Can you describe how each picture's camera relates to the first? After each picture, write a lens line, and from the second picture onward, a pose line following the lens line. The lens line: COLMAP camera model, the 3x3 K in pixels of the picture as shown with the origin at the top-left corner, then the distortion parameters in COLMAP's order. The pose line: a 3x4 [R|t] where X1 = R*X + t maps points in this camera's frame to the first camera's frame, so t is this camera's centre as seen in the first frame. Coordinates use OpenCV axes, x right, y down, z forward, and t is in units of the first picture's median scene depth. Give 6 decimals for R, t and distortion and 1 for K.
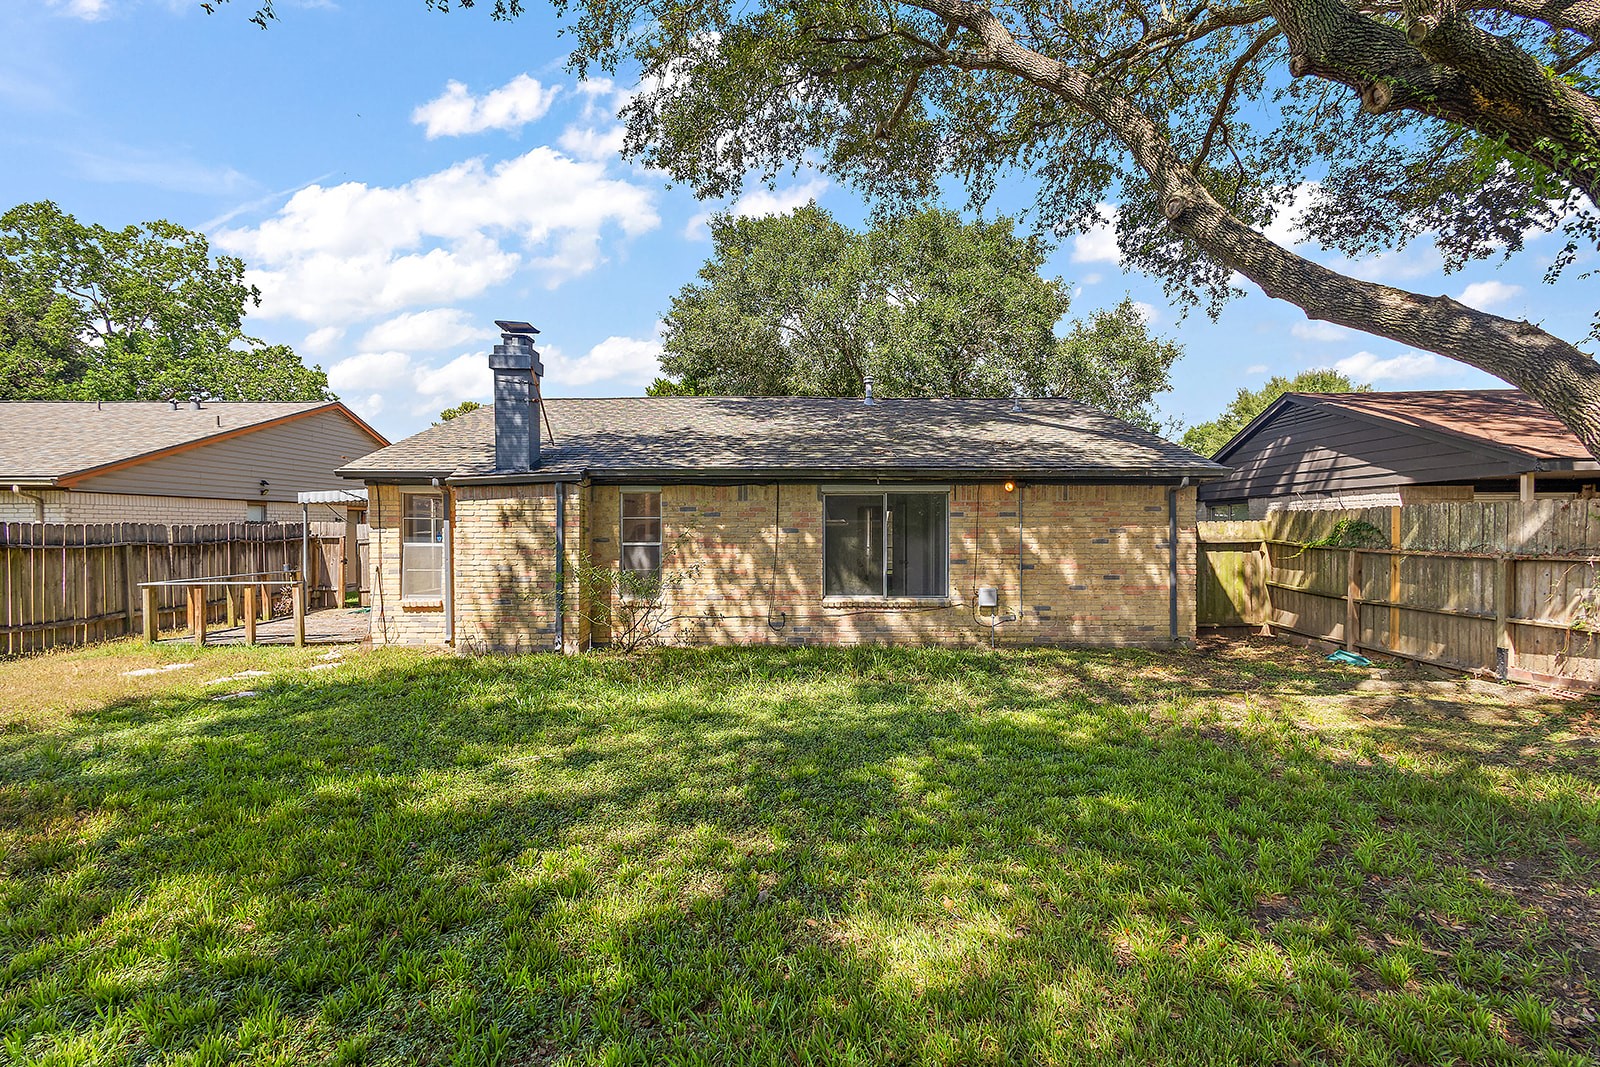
lens RADIAL K [[730.1, 0, 802.9], [0, 730.1, 527.4], [0, 0, 1]] dist [0.002053, 0.000241]
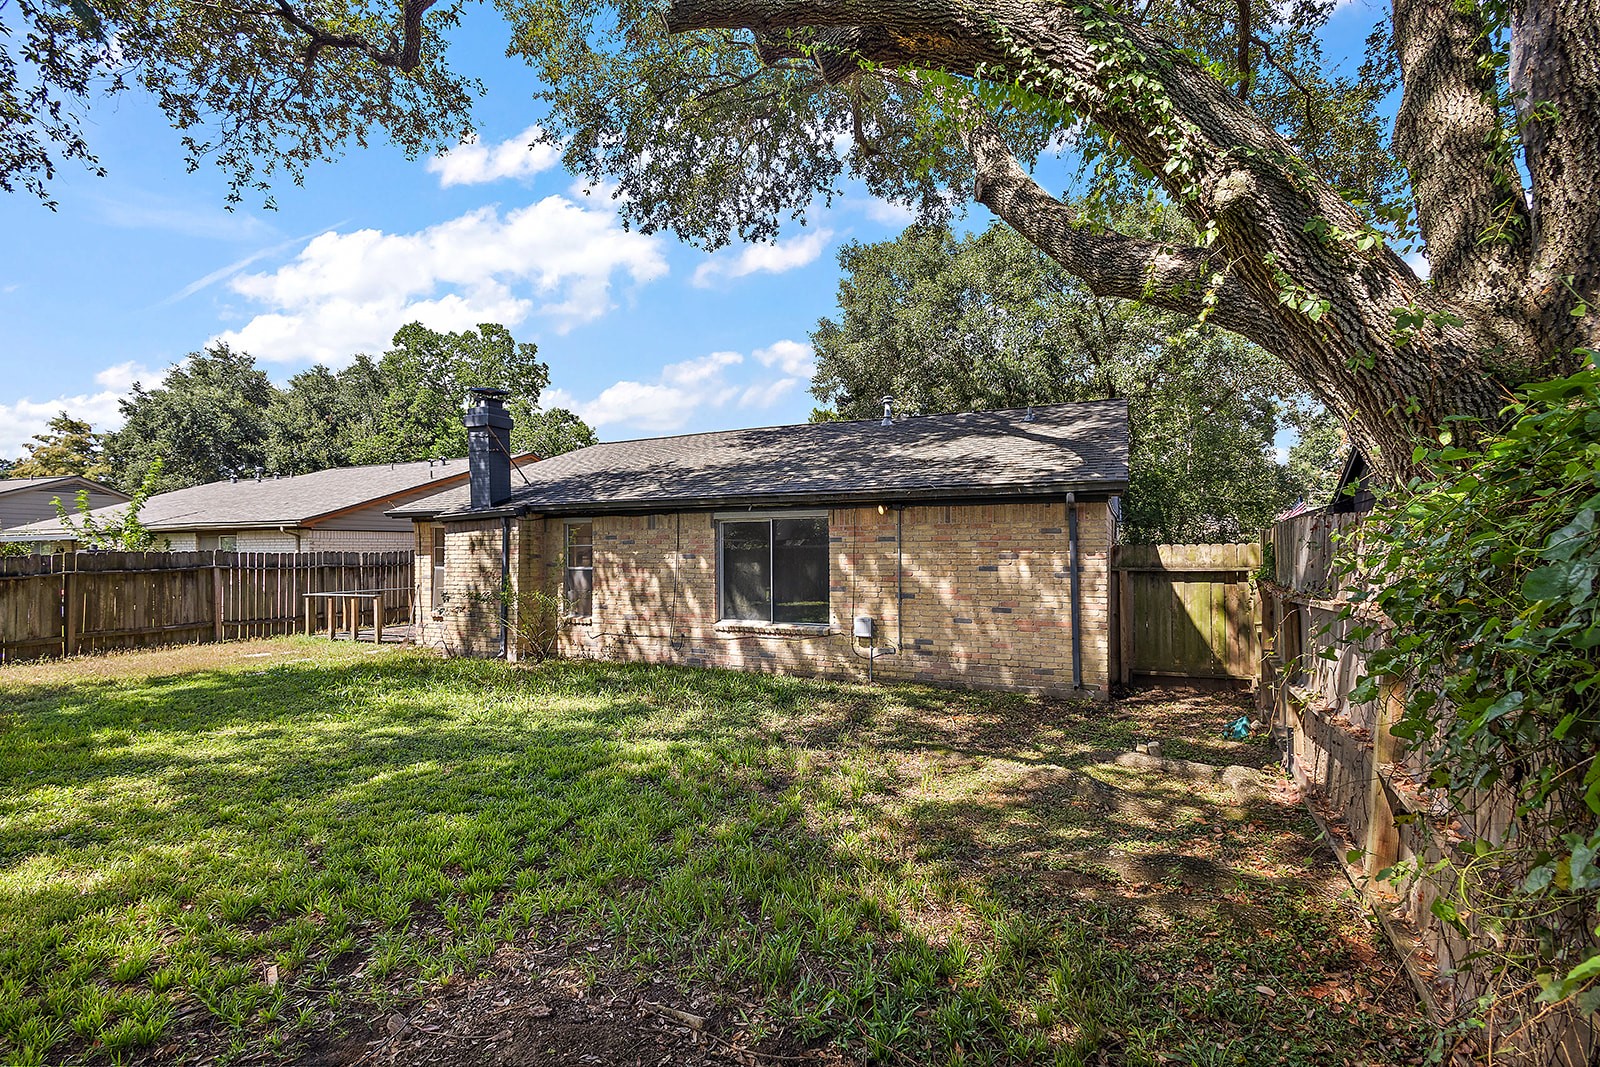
lens RADIAL K [[725.2, 0, 795.9], [0, 725.2, 536.2], [0, 0, 1]] dist [0.016475, -0.000161]
pose [[0.905736, -0.012780, -0.423649, 0.572333], [0.005598, 0.999819, -0.018193, -0.005418], [0.423804, 0.014106, 0.905644, 0.109537]]
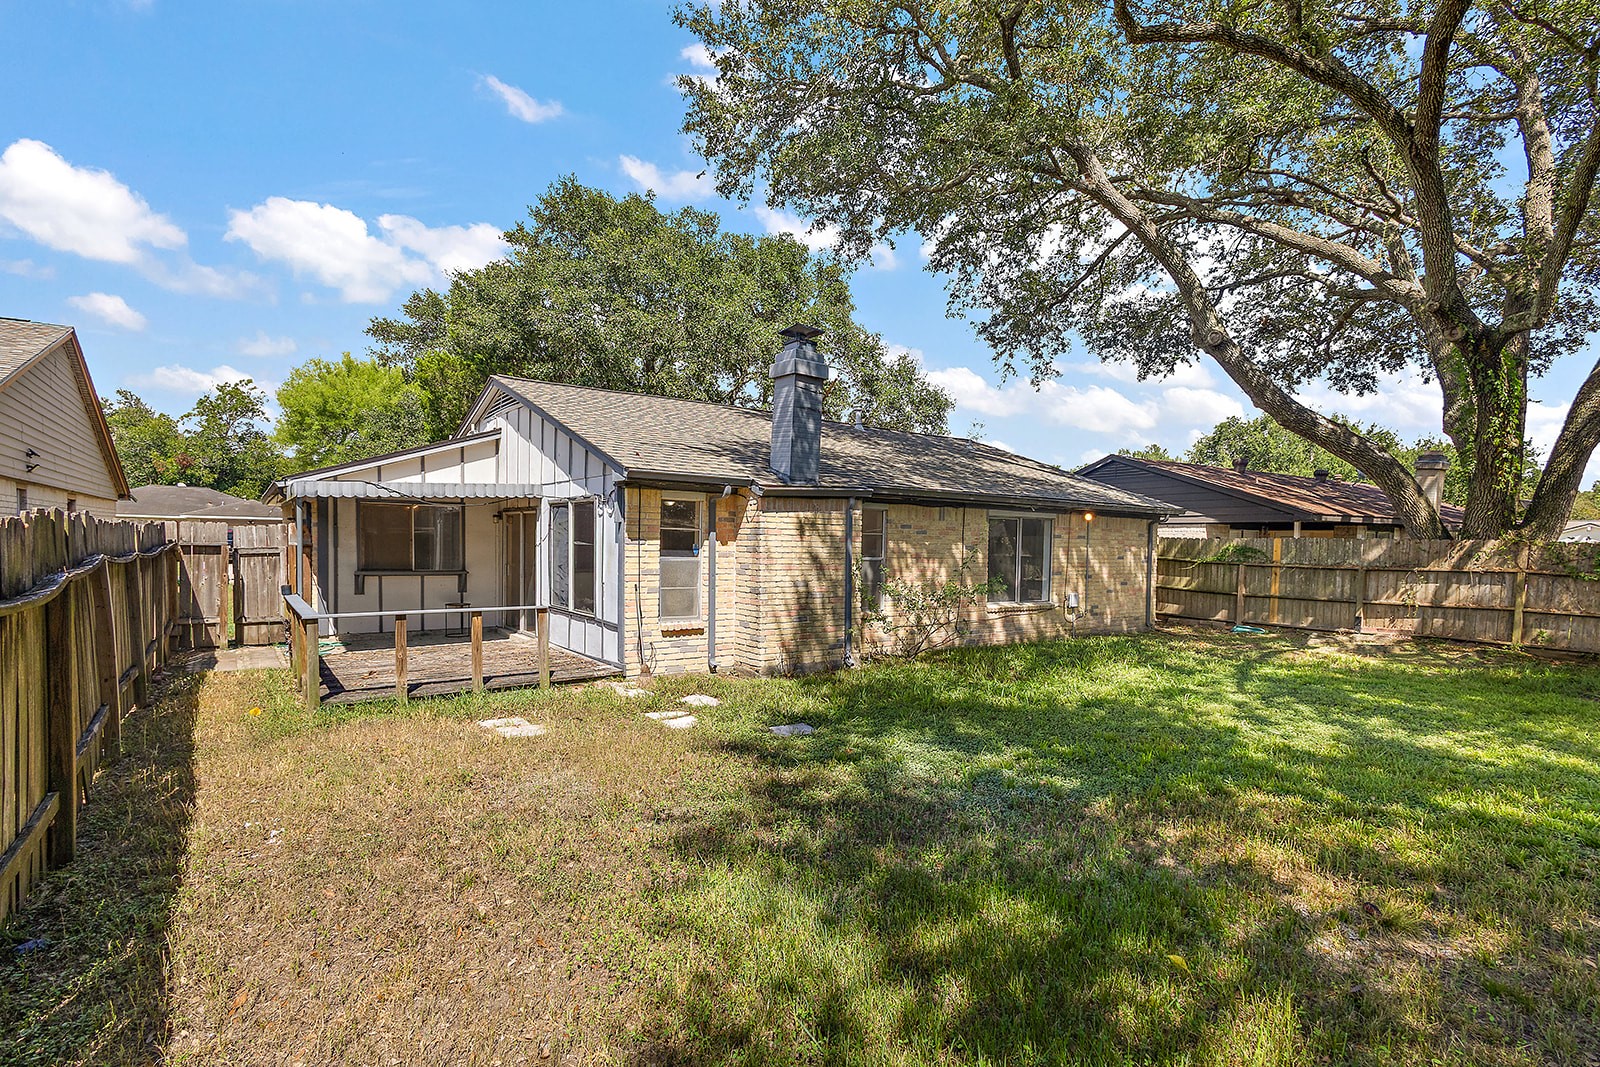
lens RADIAL K [[744.7, 0, 806.8], [0, 744.7, 565.4], [0, 0, 1]] dist [0.000598, 0.000142]
pose [[0.814633, -0.002425, 0.579972, -0.913394], [-0.019660, 0.999301, 0.031793, 0.000007], [-0.579643, -0.037302, 0.814016, 0.187580]]
